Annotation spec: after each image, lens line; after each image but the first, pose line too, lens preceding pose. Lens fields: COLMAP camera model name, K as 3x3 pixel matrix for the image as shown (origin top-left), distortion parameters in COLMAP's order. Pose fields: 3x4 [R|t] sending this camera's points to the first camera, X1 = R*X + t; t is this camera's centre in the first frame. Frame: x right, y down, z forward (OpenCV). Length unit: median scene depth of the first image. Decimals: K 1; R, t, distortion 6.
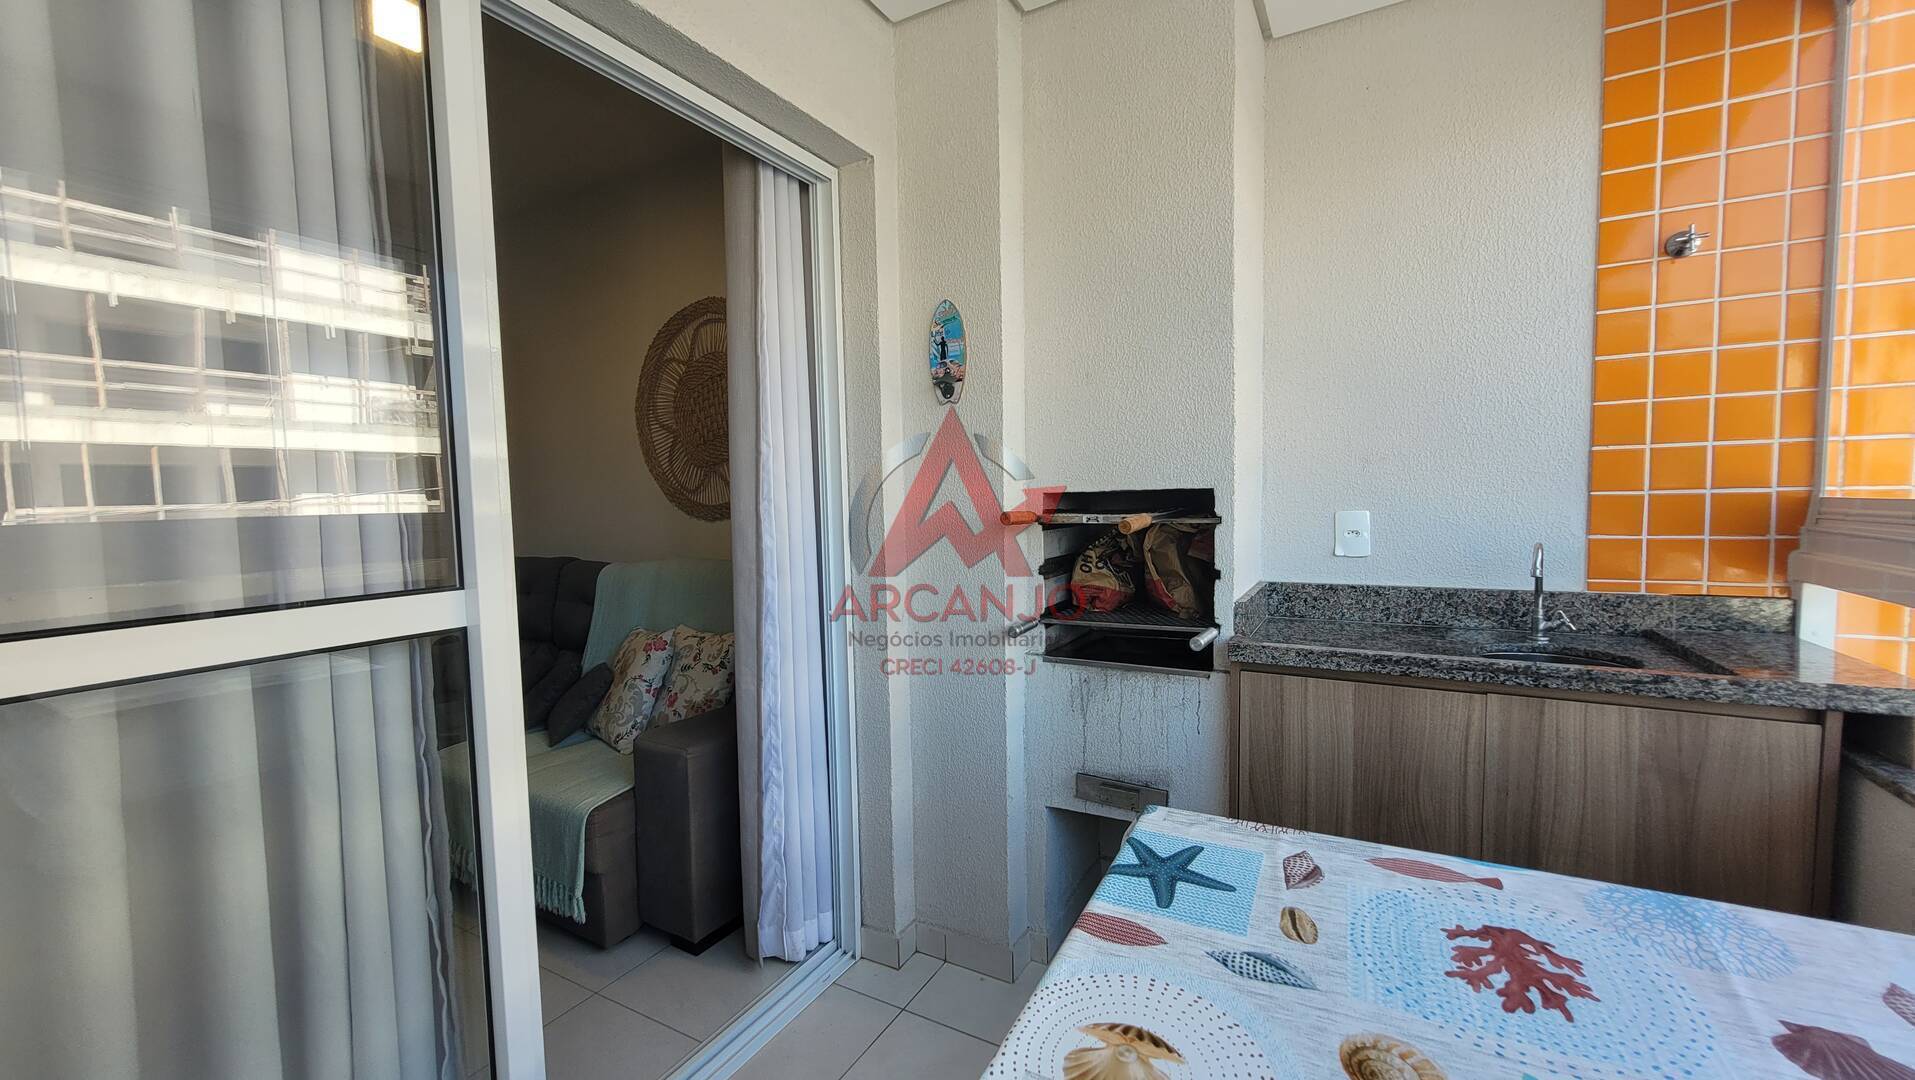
lens RADIAL K [[754.7, 0, 938.5], [0, 754.7, 549.7], [0, 0, 1]] dist [-0.008291, -0.000126]
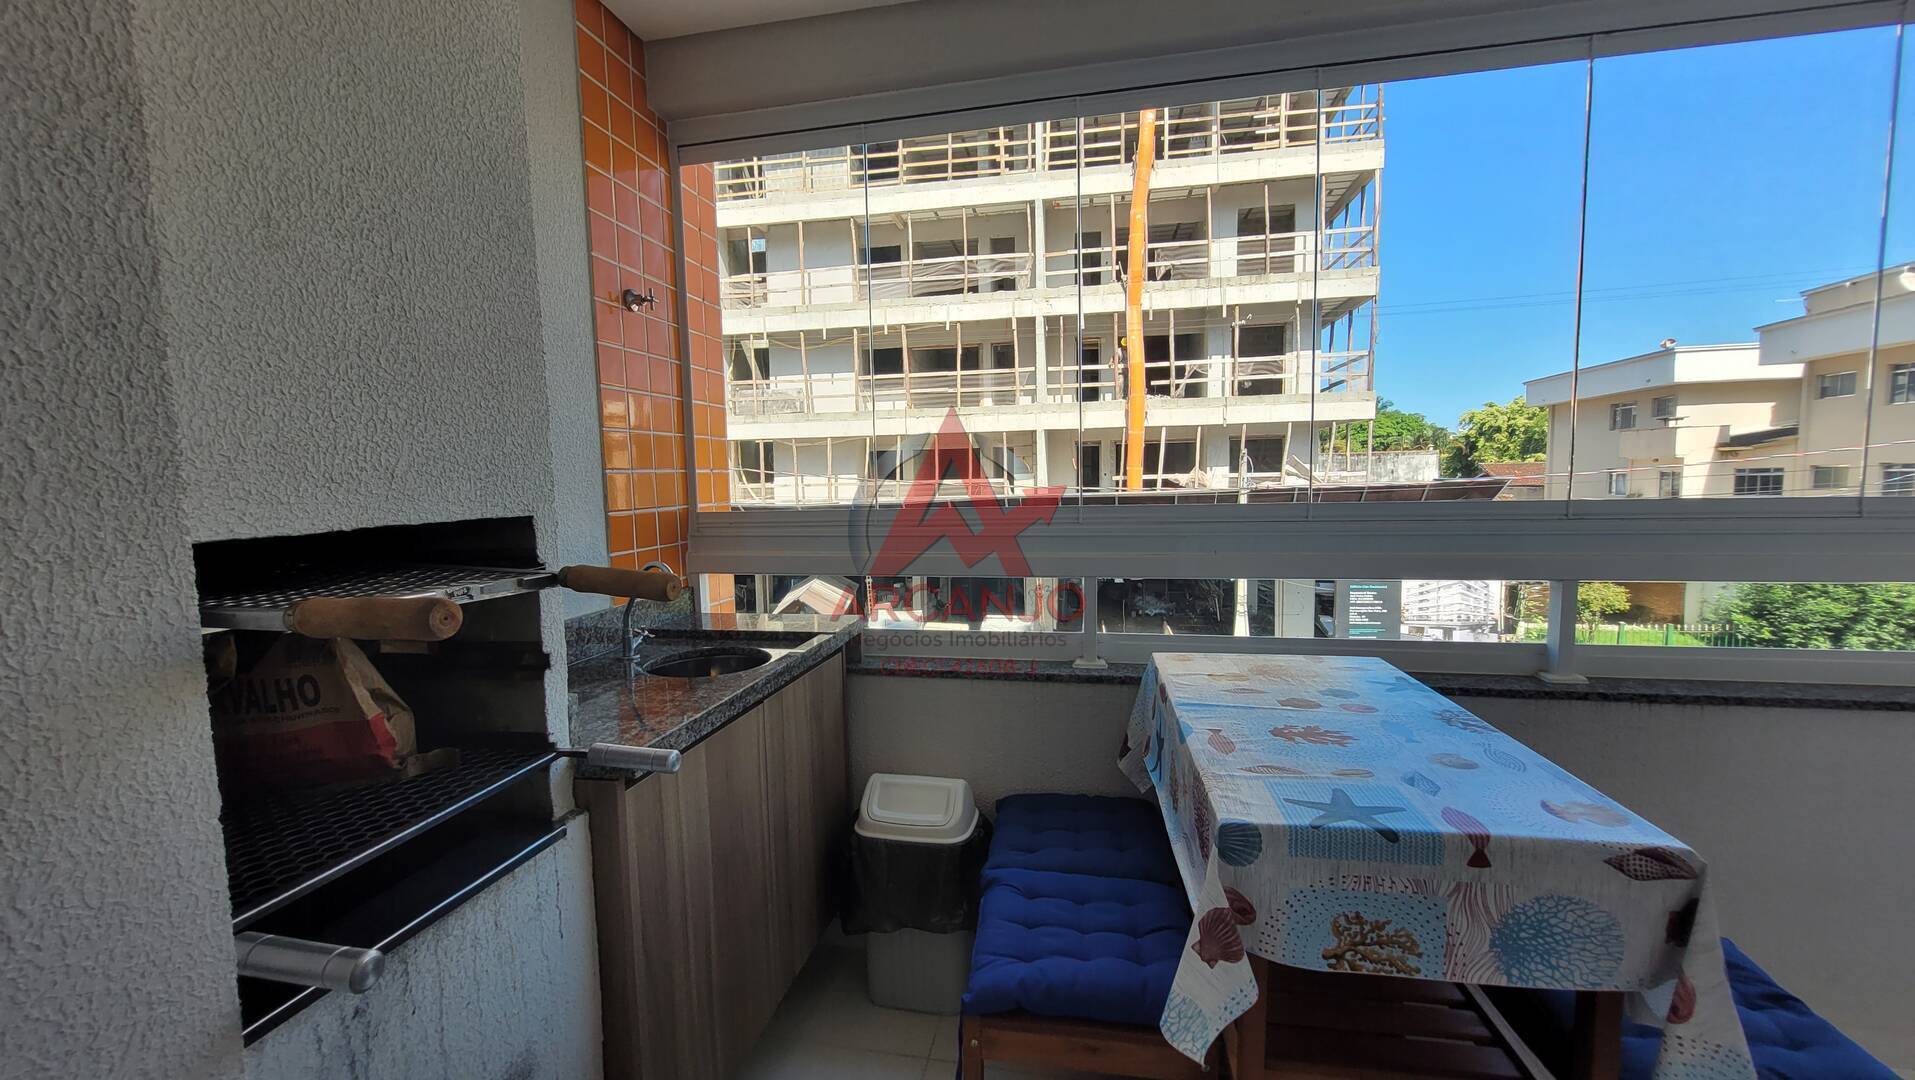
lens RADIAL K [[758.2, 0, 957.5], [0, 758.2, 540.0], [0, 0, 1]] dist [0.000618, -0.000199]
pose [[-0.318121, -0.049527, 0.946756, -0.291754], [0.098924, 0.991449, 0.085105, -0.080315], [-0.942875, 0.120731, -0.310502, 0.872475]]
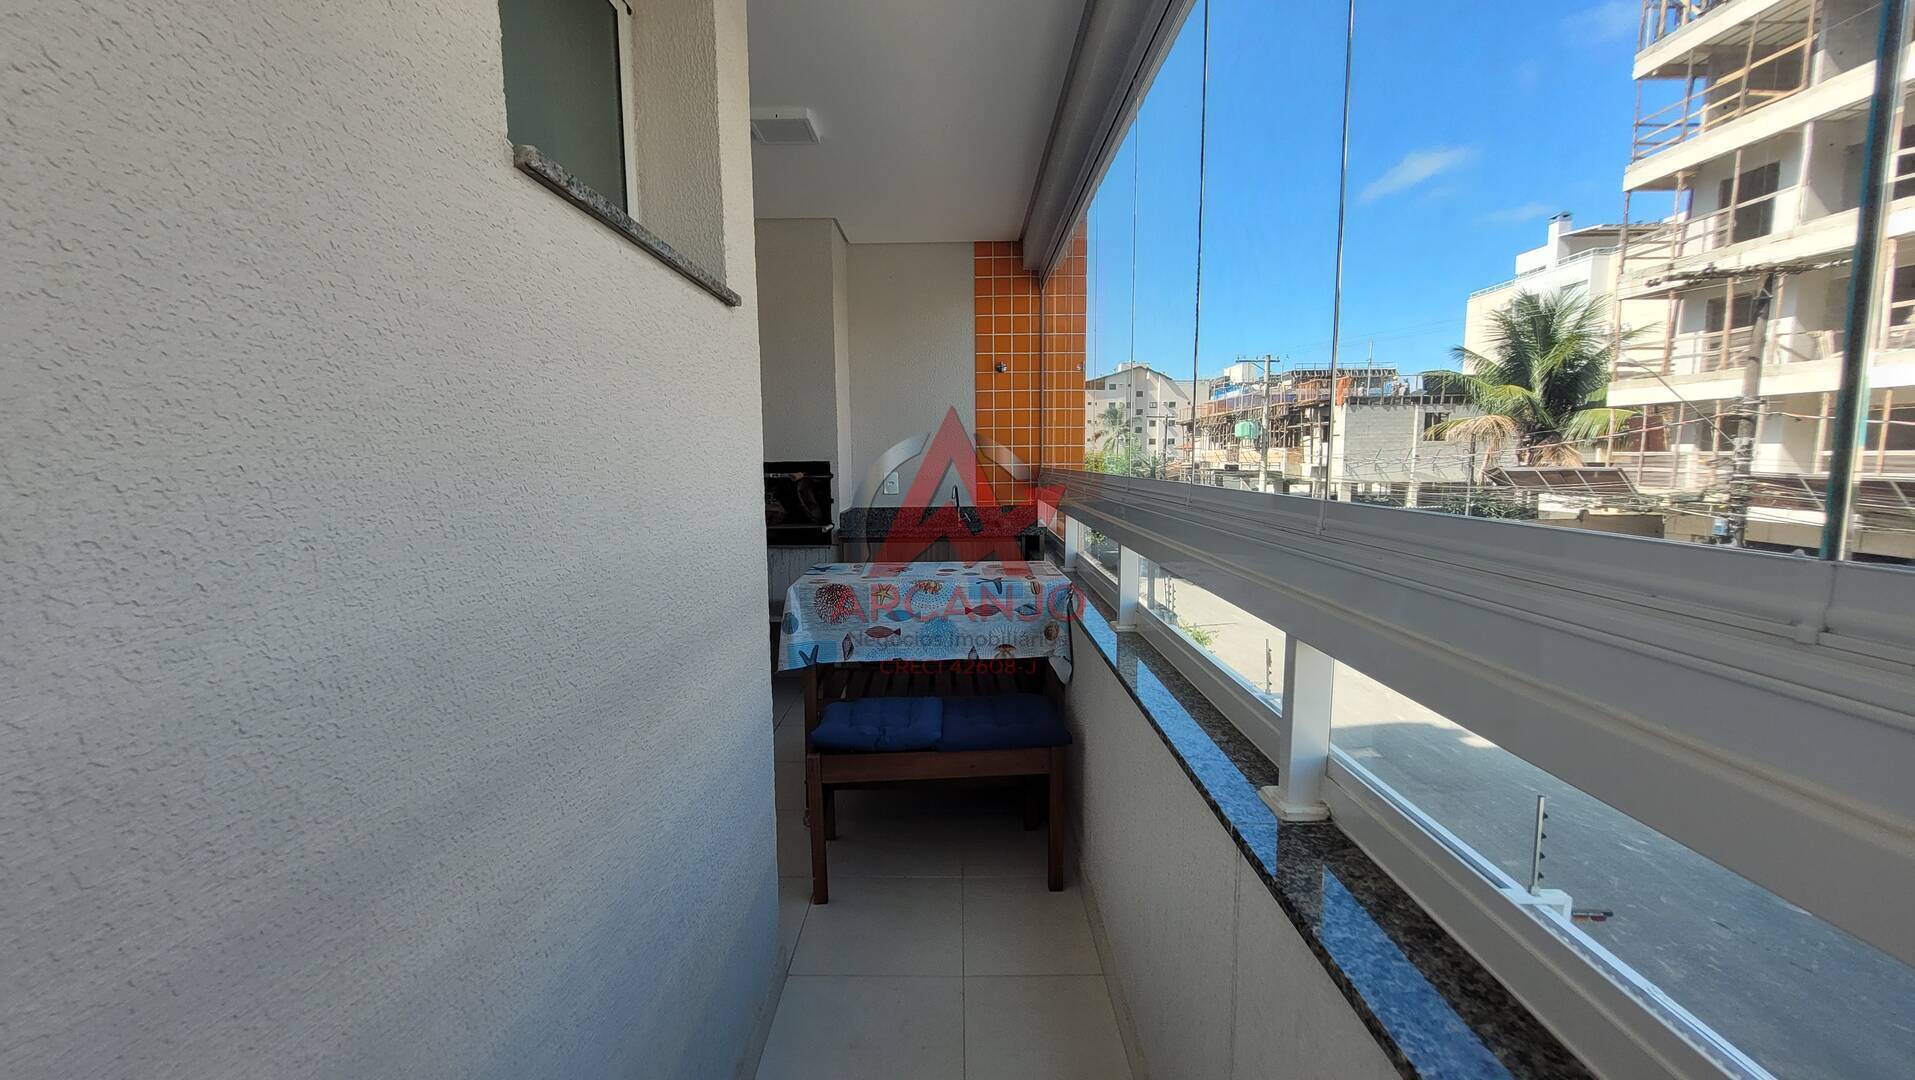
lens RADIAL K [[759.3, 0, 948.8], [0, 759.3, 548.1], [0, 0, 1]] dist [0.001071, -0.000187]
pose [[0.870738, -0.043012, 0.489862, -0.426813], [0.025747, 0.998789, 0.041932, 0.086613], [-0.491072, -0.023899, 0.870791, -1.107298]]
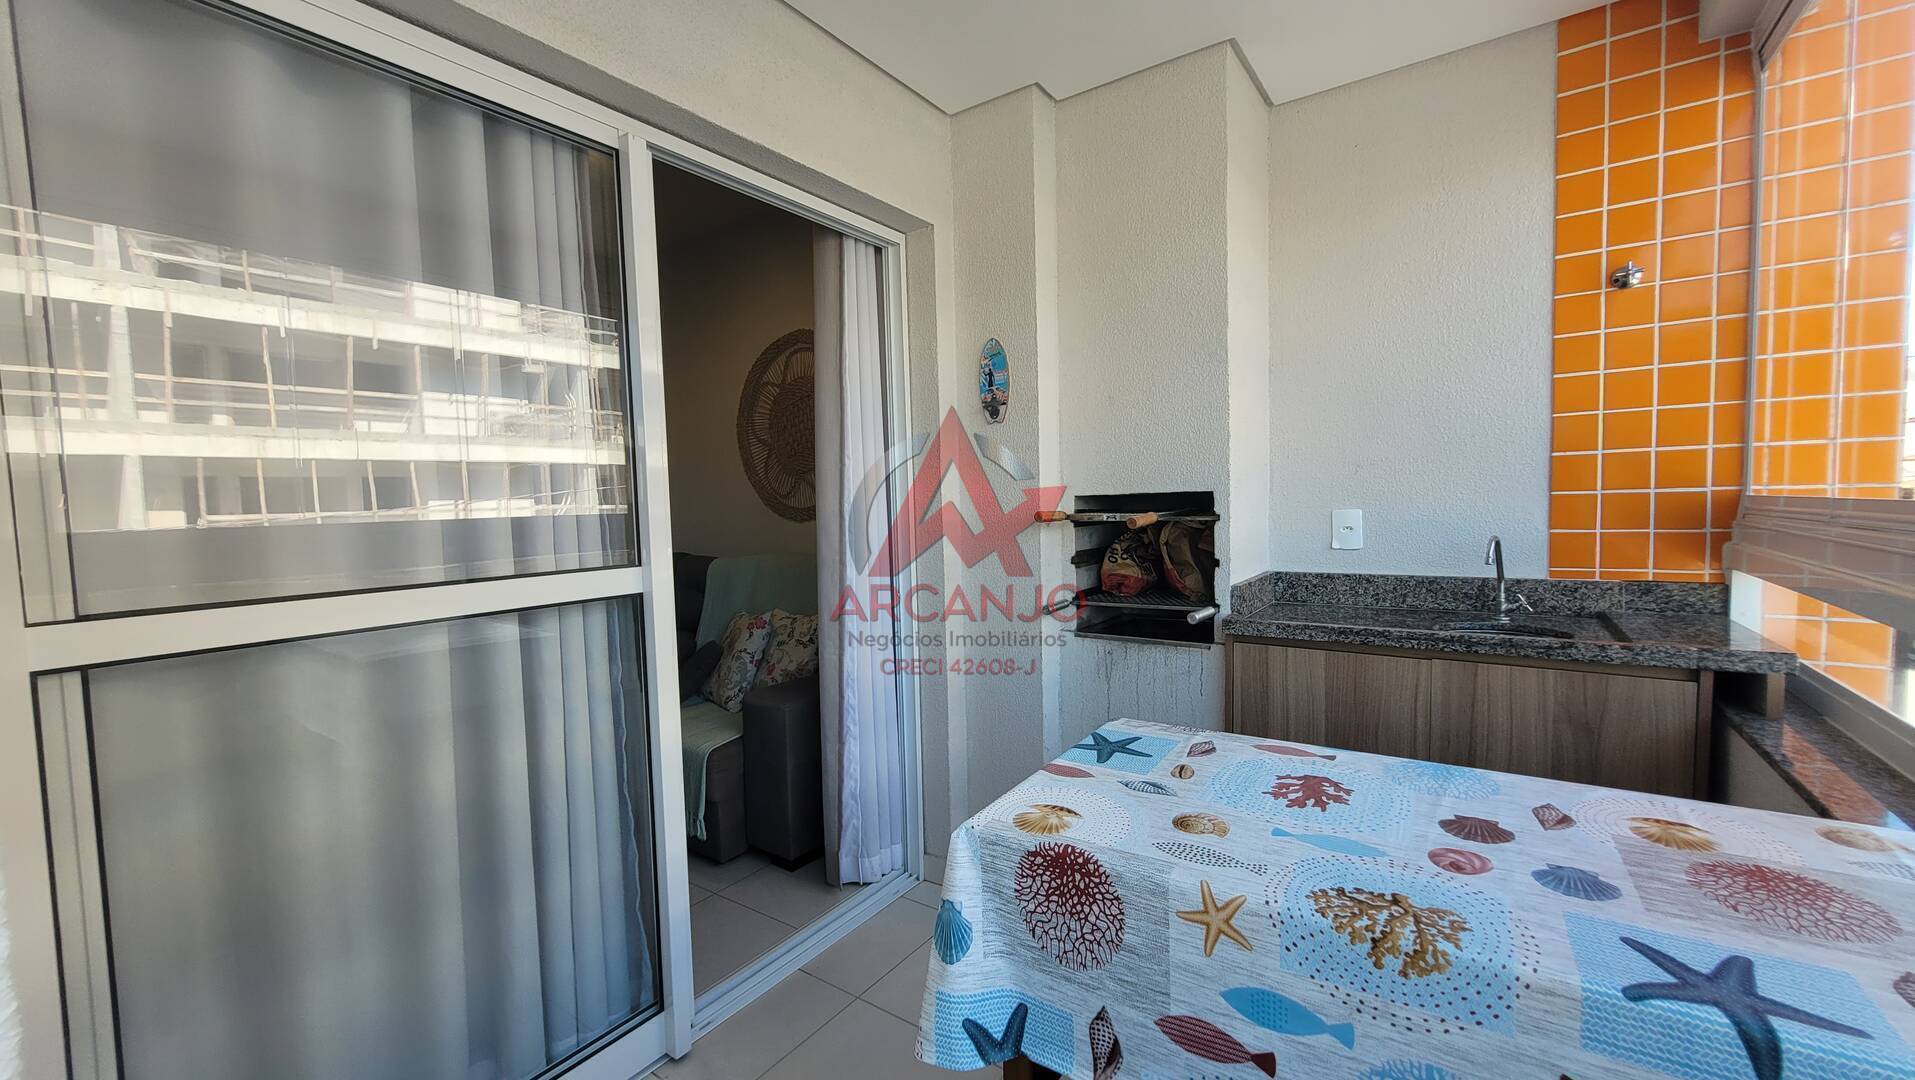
lens RADIAL K [[754.7, 0, 938.5], [0, 754.7, 549.7], [0, 0, 1]] dist [-0.008291, -0.000126]
pose [[0.994772, 0.000322, -0.102116, 0.051783], [-0.000772, 0.999990, -0.004366, 0.017405], [0.102114, 0.004422, 0.994763, -0.241708]]
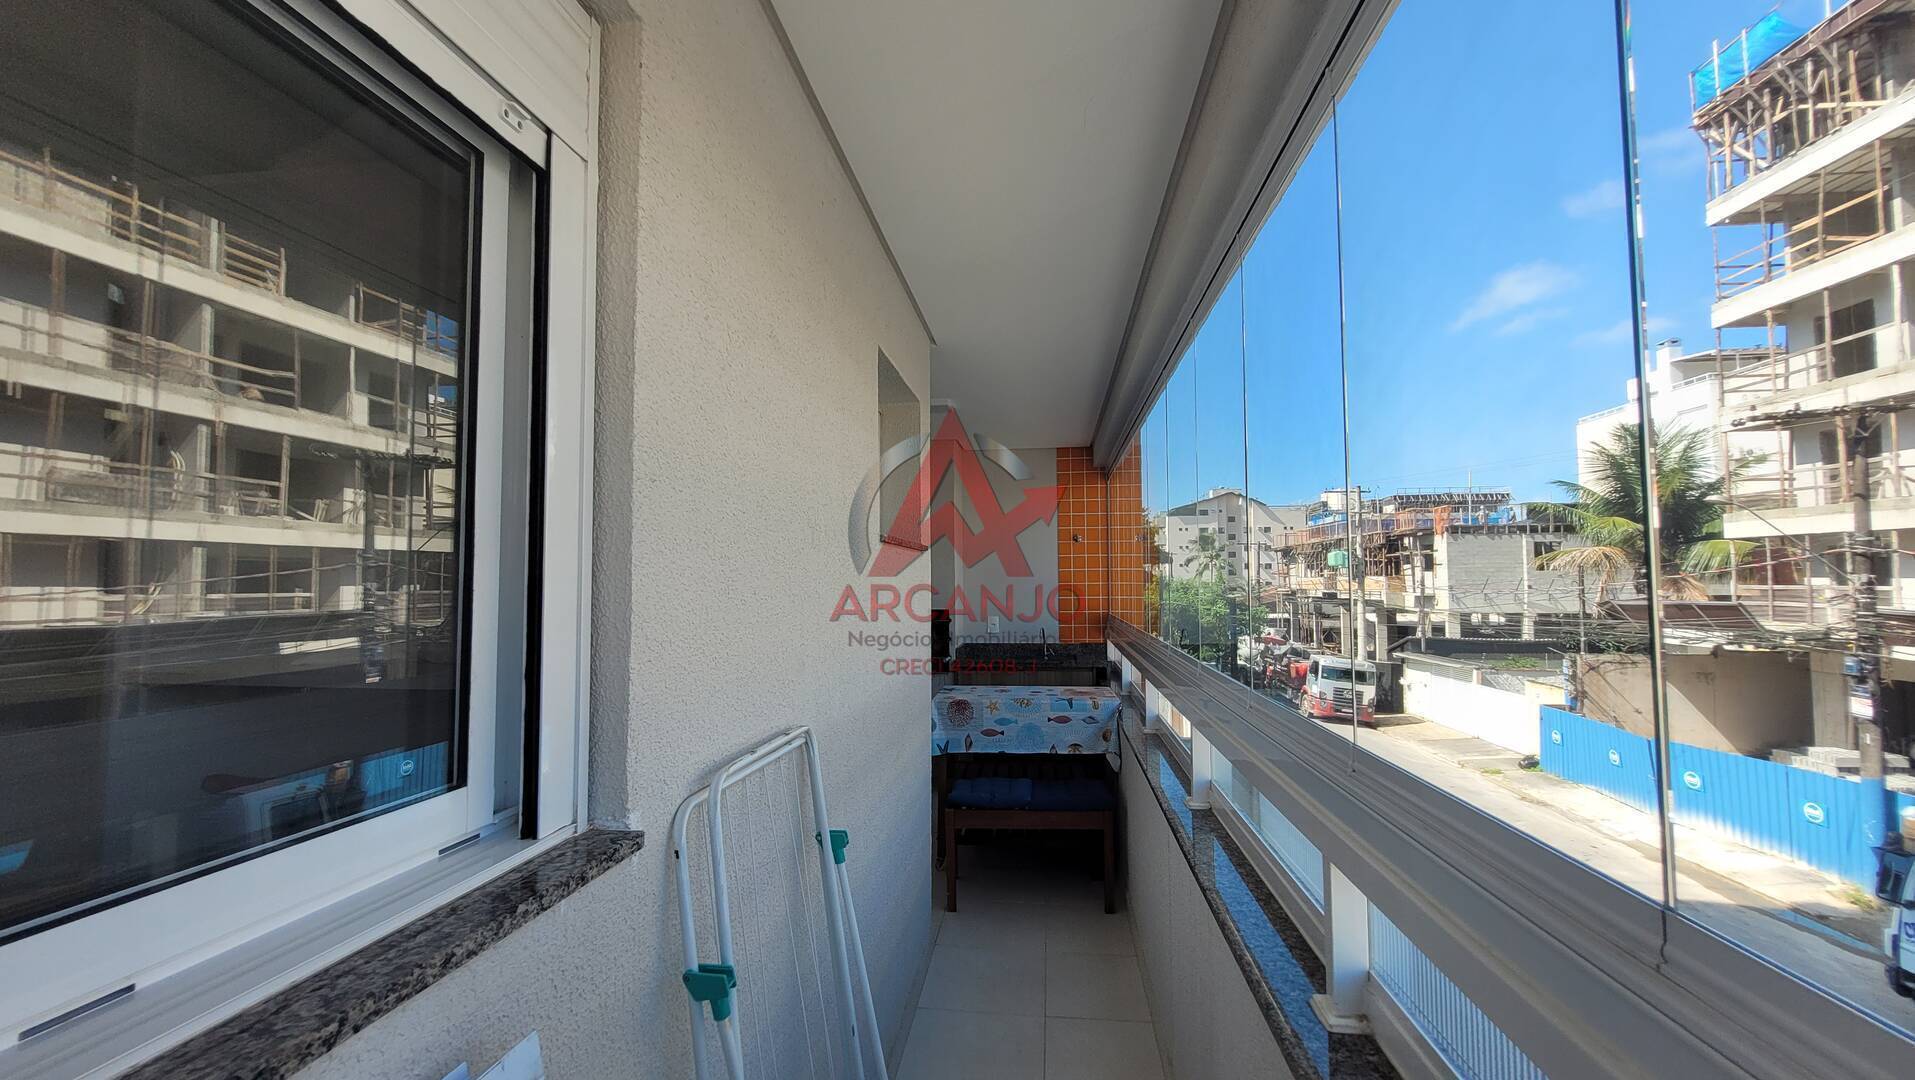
lens RADIAL K [[759.3, 0, 948.8], [0, 759.3, 548.1], [0, 0, 1]] dist [0.001071, -0.000187]
pose [[0.923110, 0.036009, 0.382846, -0.800247], [0.011826, 0.992477, -0.121863, 0.043738], [-0.384353, 0.117020, 0.915739, -1.792500]]
